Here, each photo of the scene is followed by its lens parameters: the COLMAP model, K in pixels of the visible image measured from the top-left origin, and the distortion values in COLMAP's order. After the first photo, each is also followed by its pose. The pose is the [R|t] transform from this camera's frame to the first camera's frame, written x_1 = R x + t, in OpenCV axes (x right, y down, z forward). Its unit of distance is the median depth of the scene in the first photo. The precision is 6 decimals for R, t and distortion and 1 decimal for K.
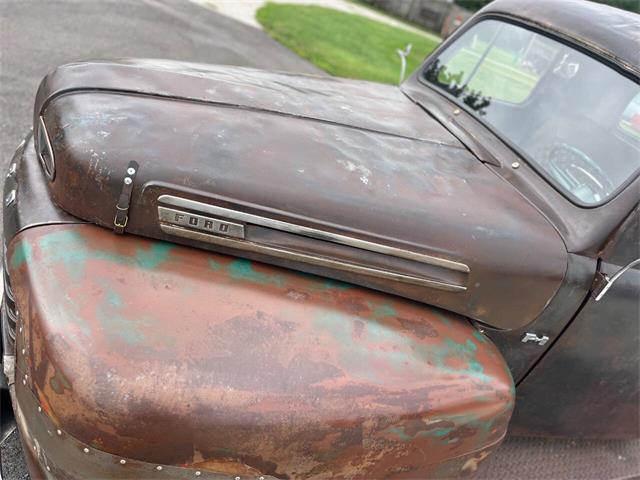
lens RADIAL K [[486.9, 0, 320.5], [0, 486.9, 241.7], [0, 0, 1]] dist [0.078183, -0.101334]
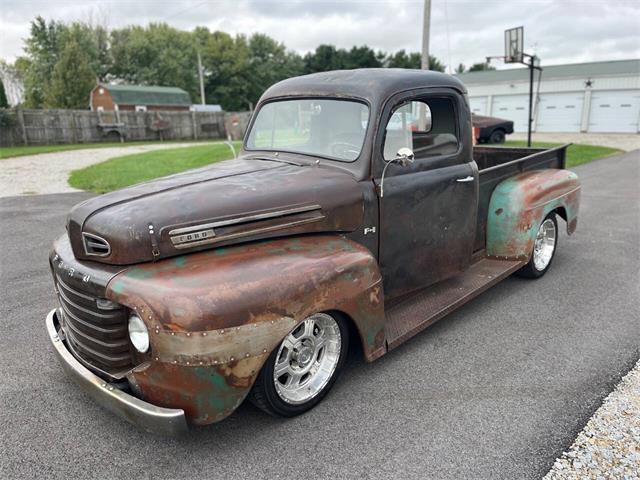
lens RADIAL K [[486.9, 0, 320.6], [0, 486.9, 242.4], [0, 0, 1]] dist [0.078183, -0.101334]
pose [[0.840988, -0.452158, 0.297140, -0.379149], [0.502002, 0.856945, -0.116789, 0.437961], [-0.201825, 0.247383, 0.947664, -0.912813]]
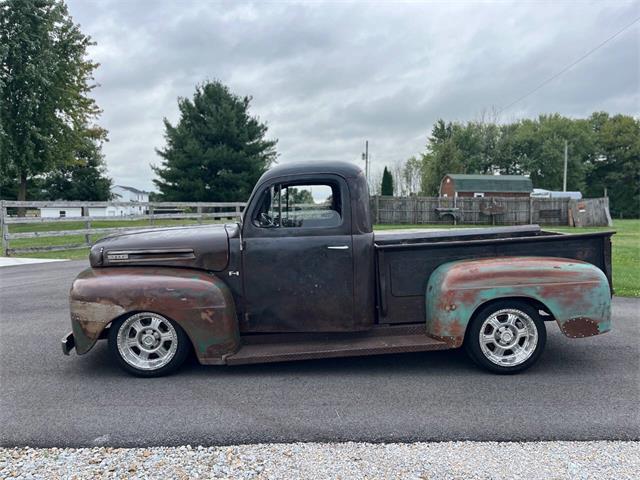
lens RADIAL K [[486.9, 0, 320.3], [0, 486.9, 241.3], [0, 0, 1]] dist [0.078183, -0.101334]
pose [[0.891265, -0.325546, -0.315700, 2.108030], [0.128504, 0.848939, -0.512630, 1.776532], [0.434895, 0.416321, 0.798463, -1.204241]]
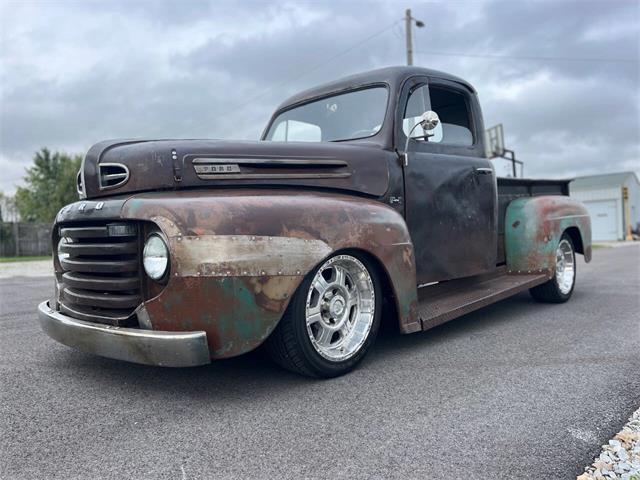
lens RADIAL K [[486.9, 0, 322.6], [0, 486.9, 240.2], [0, 0, 1]] dist [0.078183, -0.101334]
pose [[0.824830, -0.371216, 0.426443, -0.750211], [0.520381, 0.793344, -0.315926, 0.901705], [-0.221039, 0.482498, 0.847548, -0.498509]]
